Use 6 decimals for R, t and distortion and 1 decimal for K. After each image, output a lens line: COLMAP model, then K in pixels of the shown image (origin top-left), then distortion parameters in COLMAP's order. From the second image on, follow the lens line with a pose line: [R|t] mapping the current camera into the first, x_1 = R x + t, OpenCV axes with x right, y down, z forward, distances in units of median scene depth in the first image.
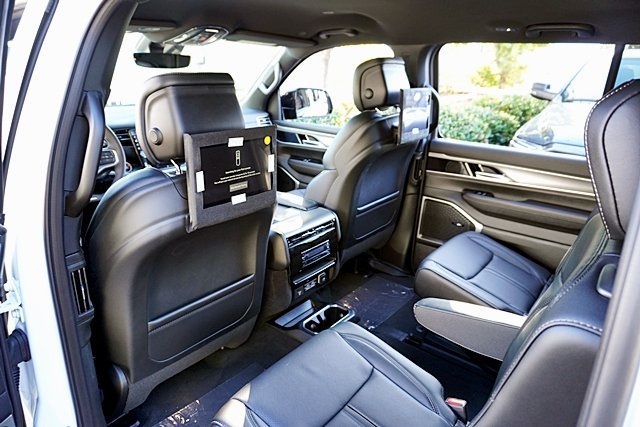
lens RADIAL K [[428.2, 0, 320.0], [0, 428.2, 213.5], [0, 0, 1]] dist [-0.062490, 0.036536]
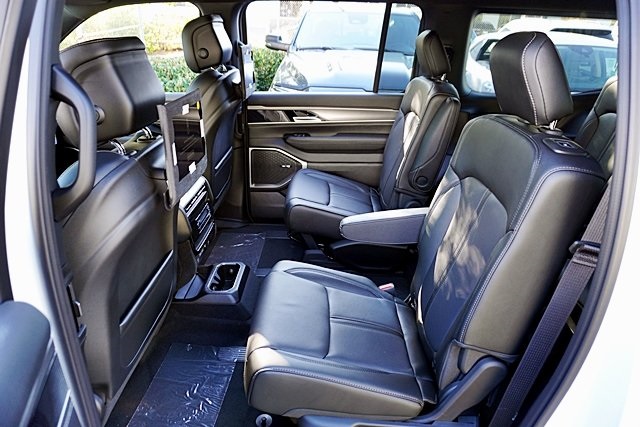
lens RADIAL K [[428.2, 0, 320.0], [0, 428.2, 213.5], [0, 0, 1]] dist [-0.062490, 0.036536]
pose [[0.794140, -0.262441, 0.548148, -0.277900], [0.210698, 0.964906, 0.156723, -0.013093], [-0.570042, -0.008967, 0.821567, 0.015364]]
